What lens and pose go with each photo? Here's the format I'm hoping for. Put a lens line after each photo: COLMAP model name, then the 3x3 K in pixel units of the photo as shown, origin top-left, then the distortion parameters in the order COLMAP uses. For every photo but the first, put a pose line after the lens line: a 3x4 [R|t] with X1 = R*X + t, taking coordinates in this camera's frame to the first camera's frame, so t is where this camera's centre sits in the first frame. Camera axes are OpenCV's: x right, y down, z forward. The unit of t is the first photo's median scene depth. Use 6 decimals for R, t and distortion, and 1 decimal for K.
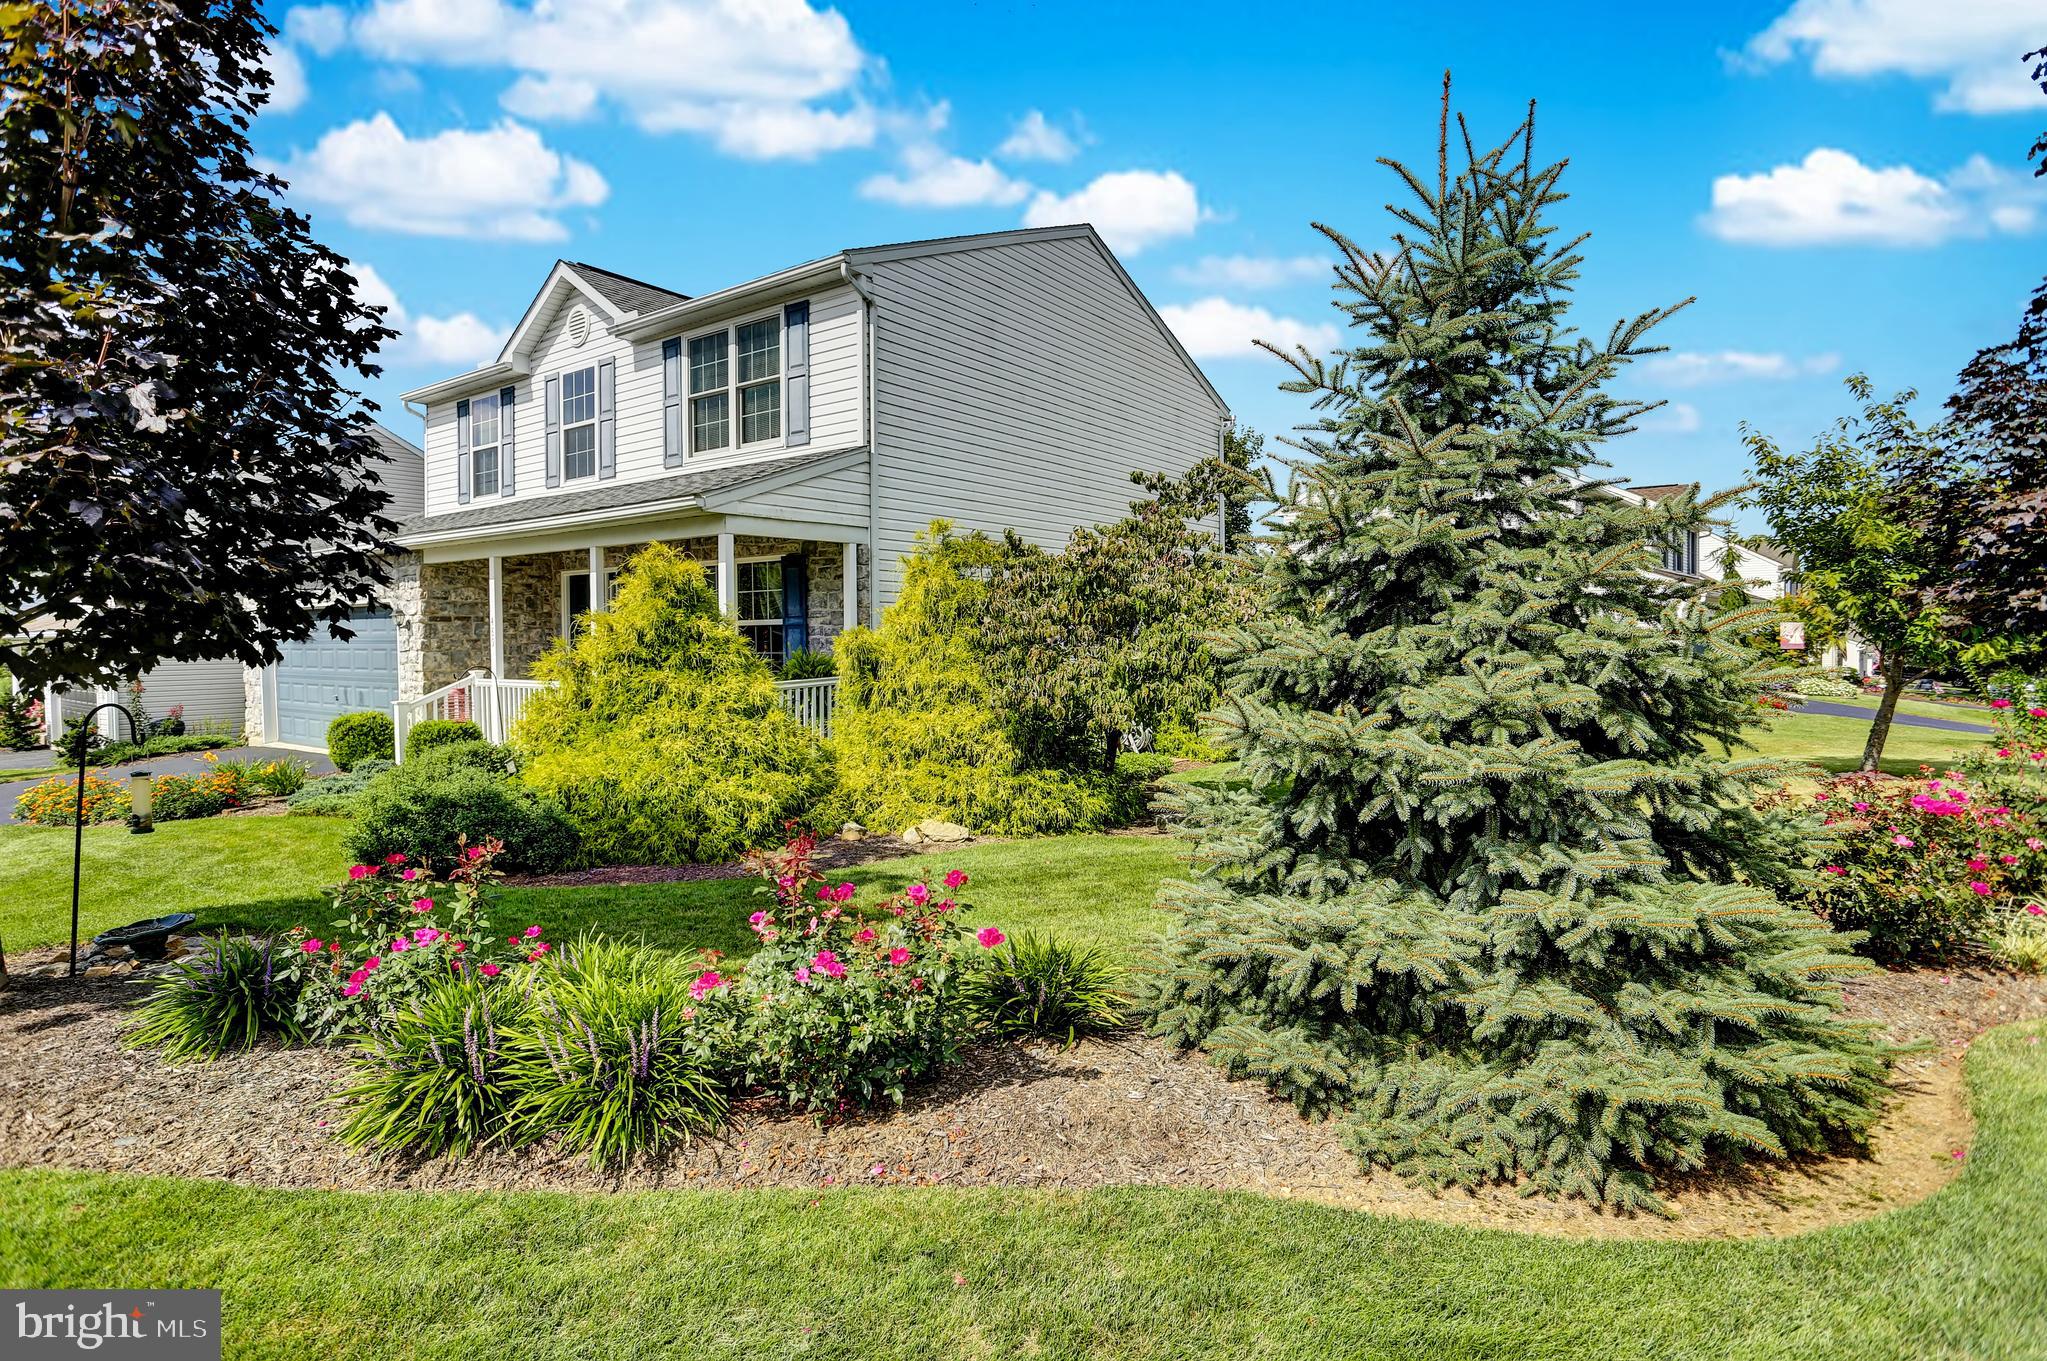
lens RADIAL K [[1062.8, 0, 1011.4], [0, 1062.8, 654.1], [0, 0, 1]] dist [-0.051498, 0.000893]
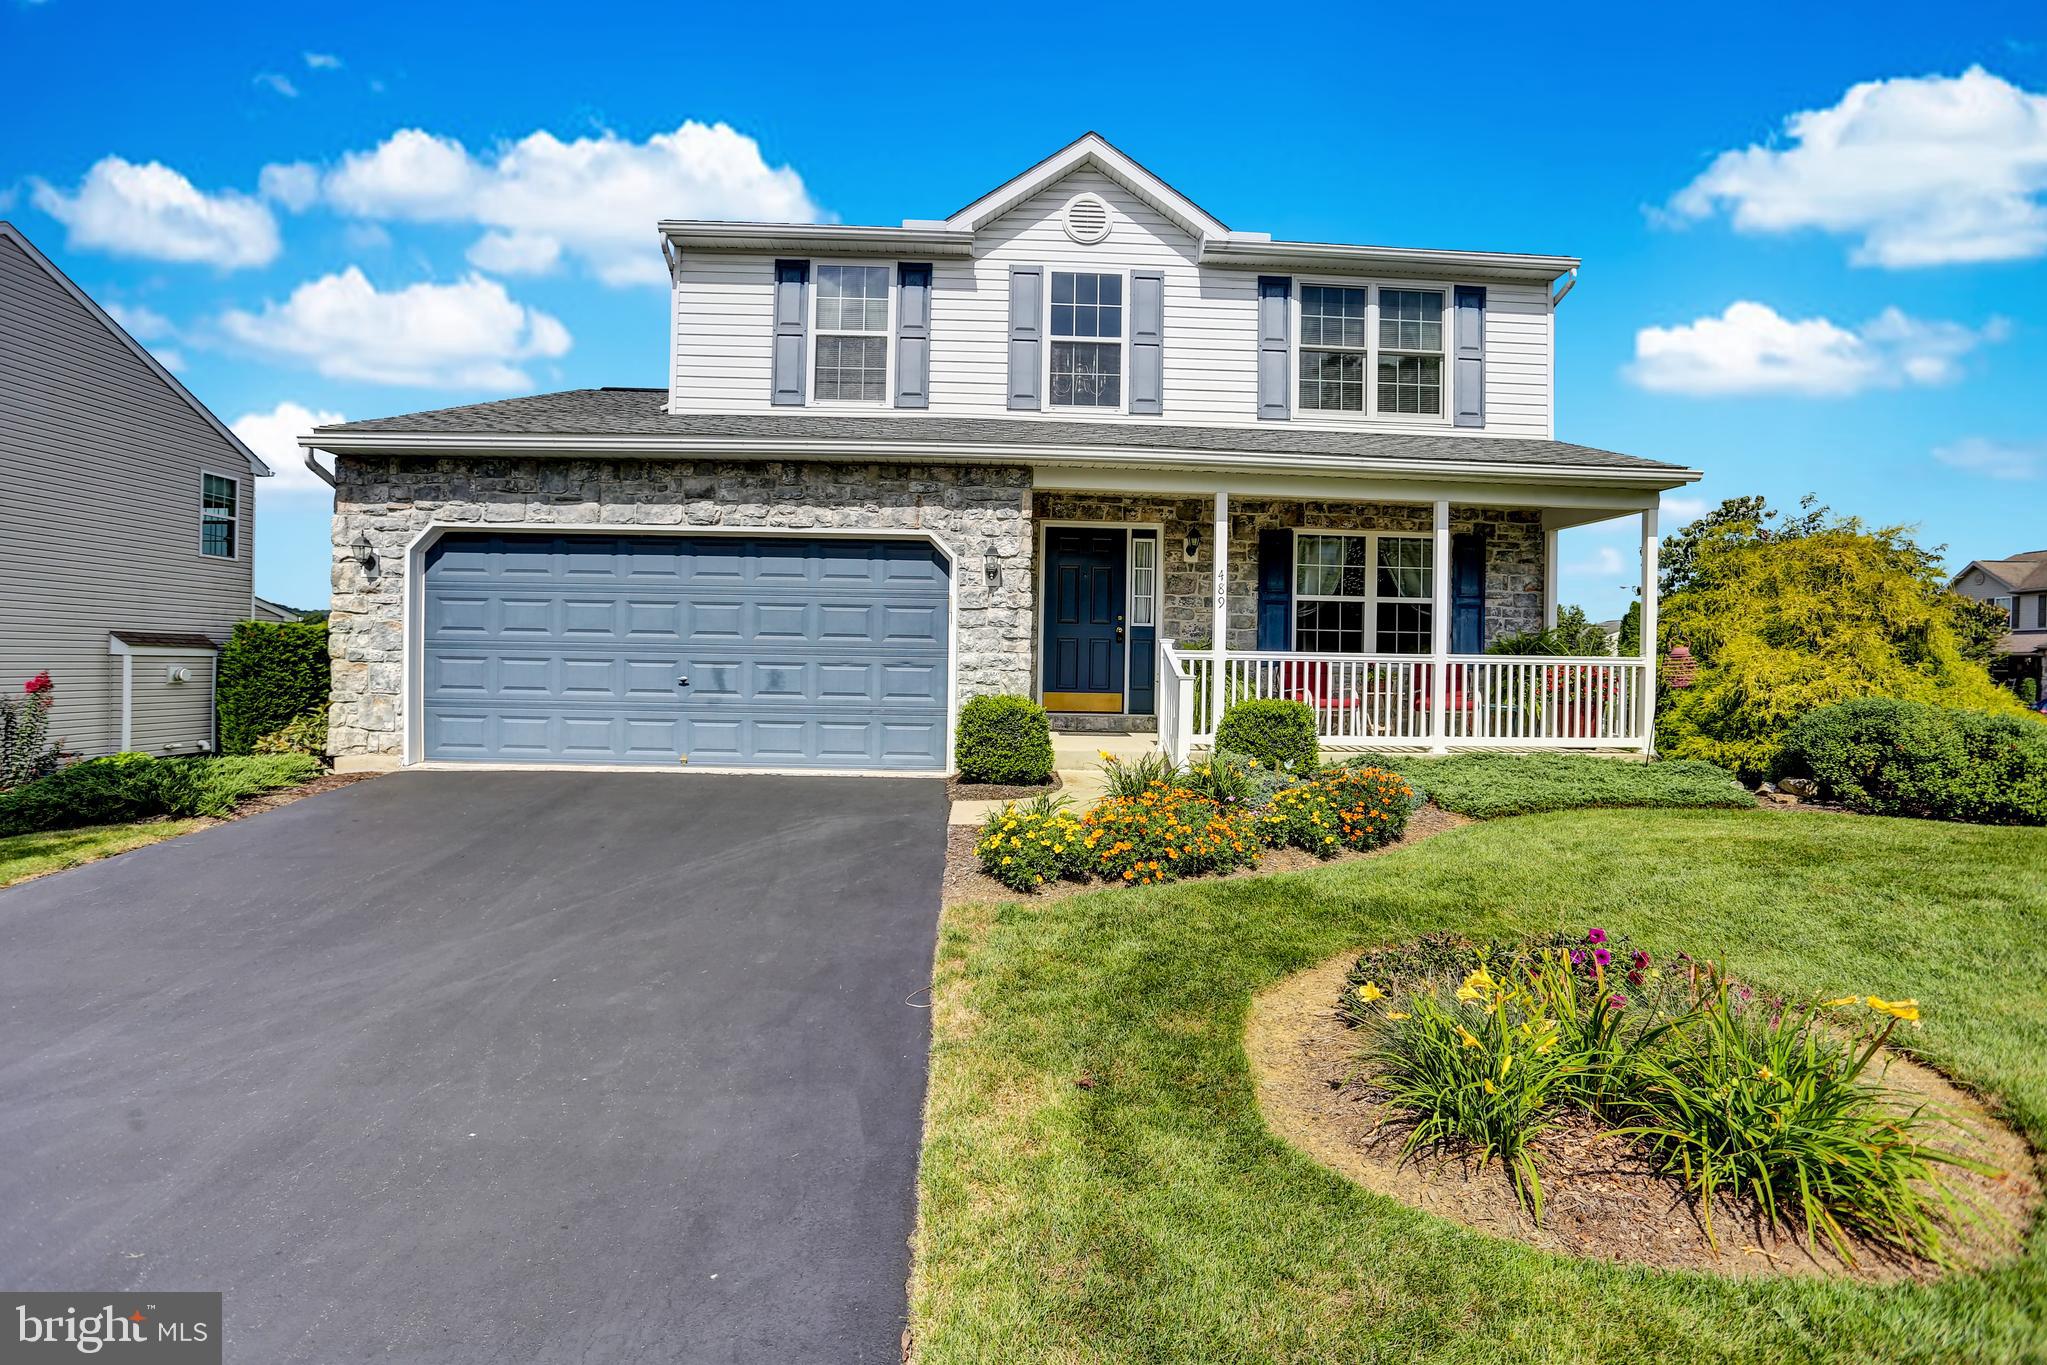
lens RADIAL K [[1013.7, 0, 1027.2], [0, 1013.7, 661.2], [0, 0, 1]] dist [-0.075585, 0.020590]
pose [[0.777393, 0.026884, 0.628440, -0.986316], [-0.012241, 0.999544, -0.027617, 0.050064], [-0.628896, 0.013777, 0.777367, 0.470689]]
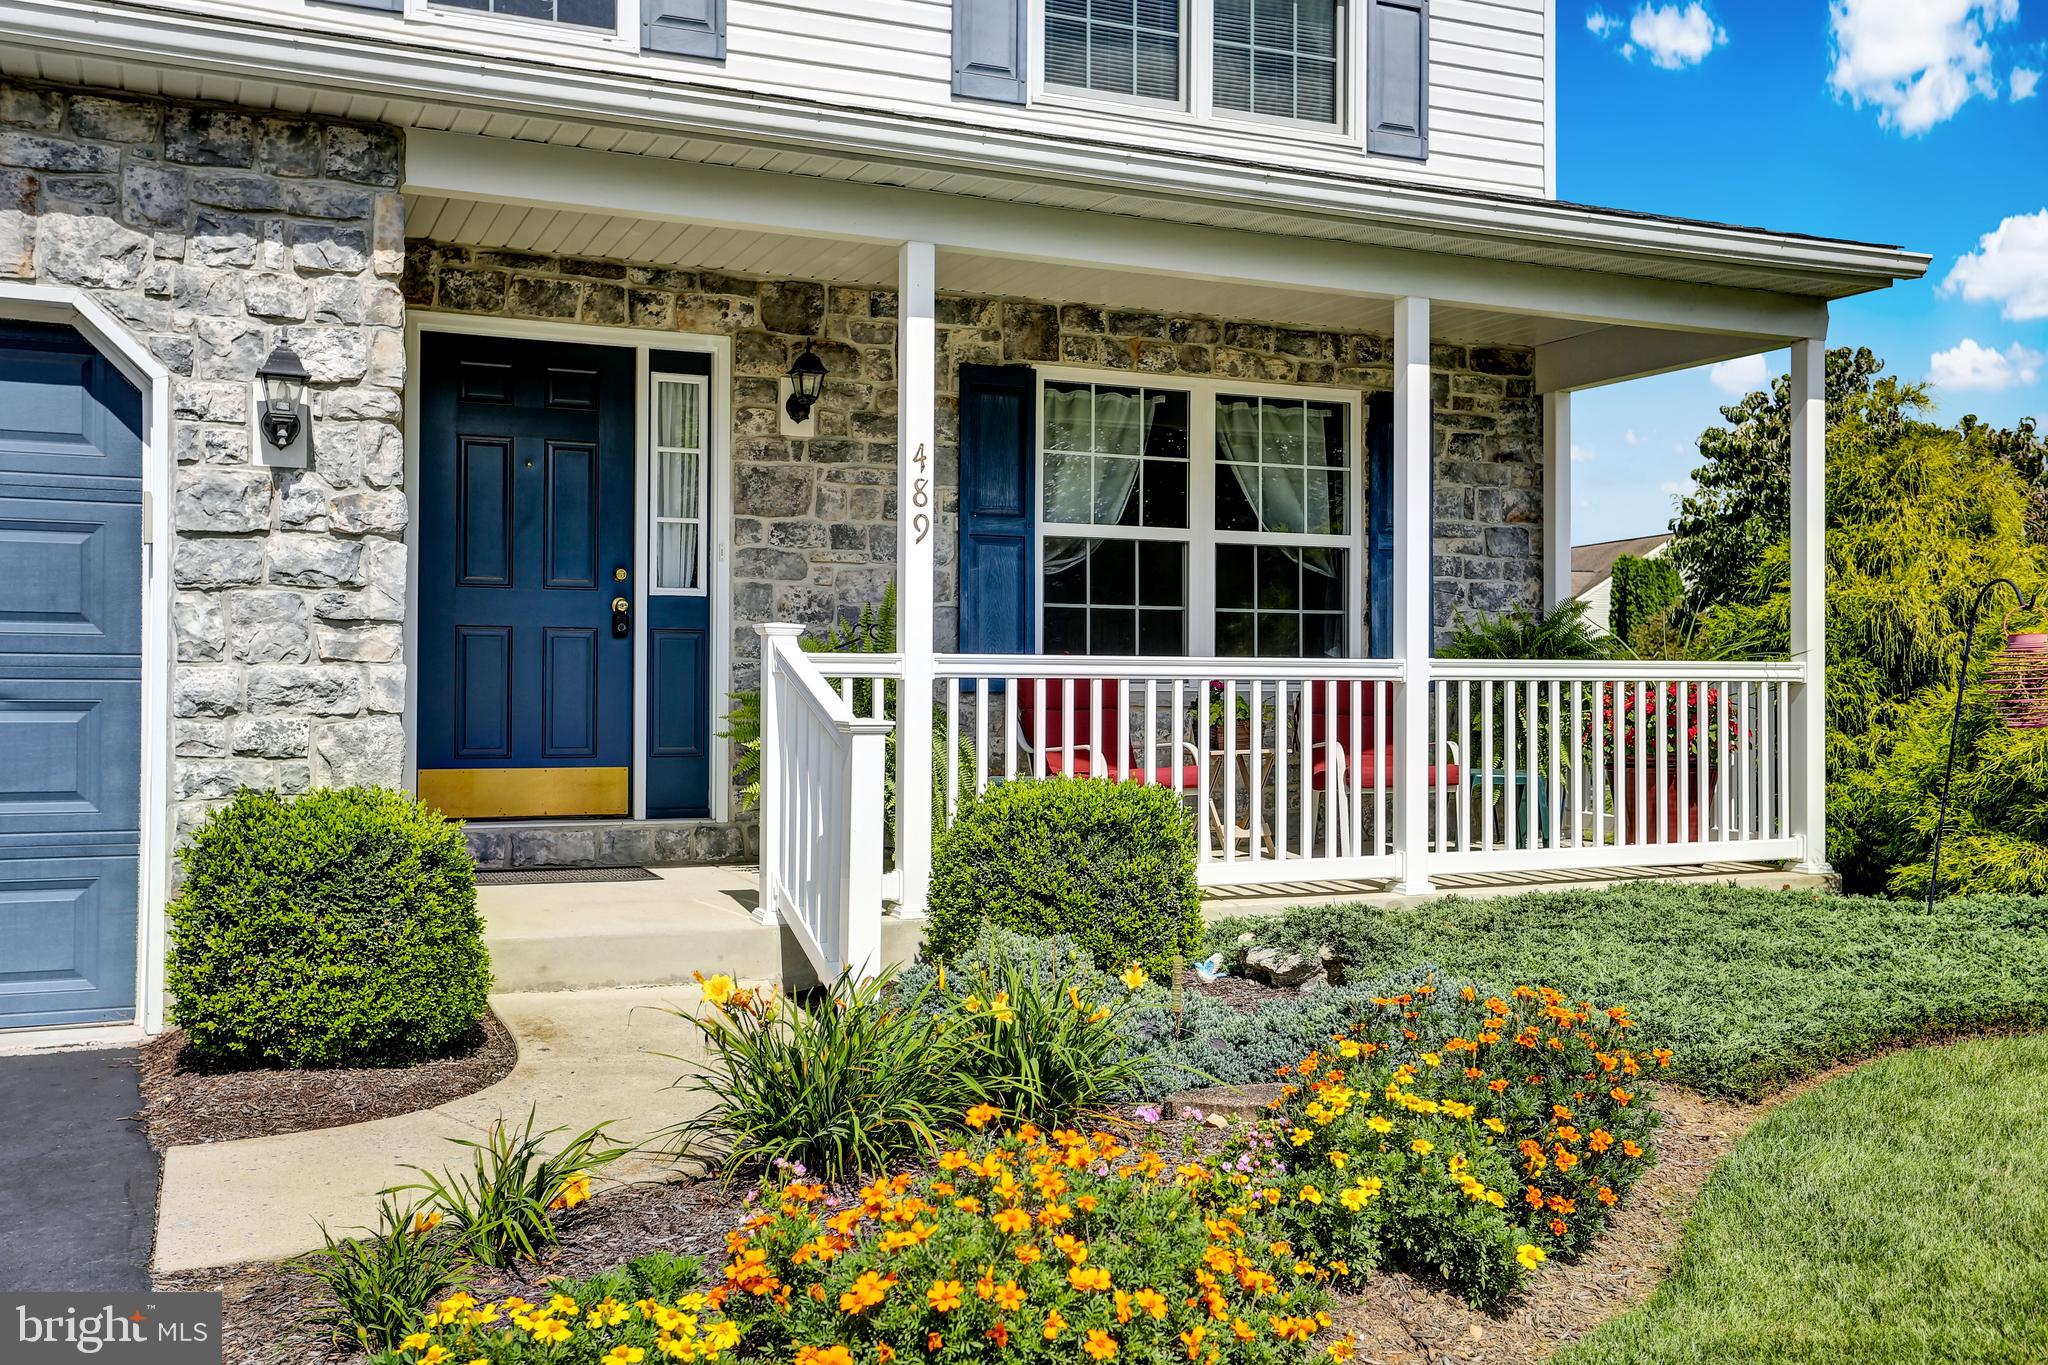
lens RADIAL K [[1904.0, 0, 1024.6], [0, 1904.0, 664.8], [0, 0, 1]] dist [-0.007198, 0.087075]
pose [[0.502715, 0.027481, 0.864015, -0.868700], [0.010875, 0.999214, -0.038109, 0.044587], [-0.864384, 0.028554, 0.502021, 0.649093]]
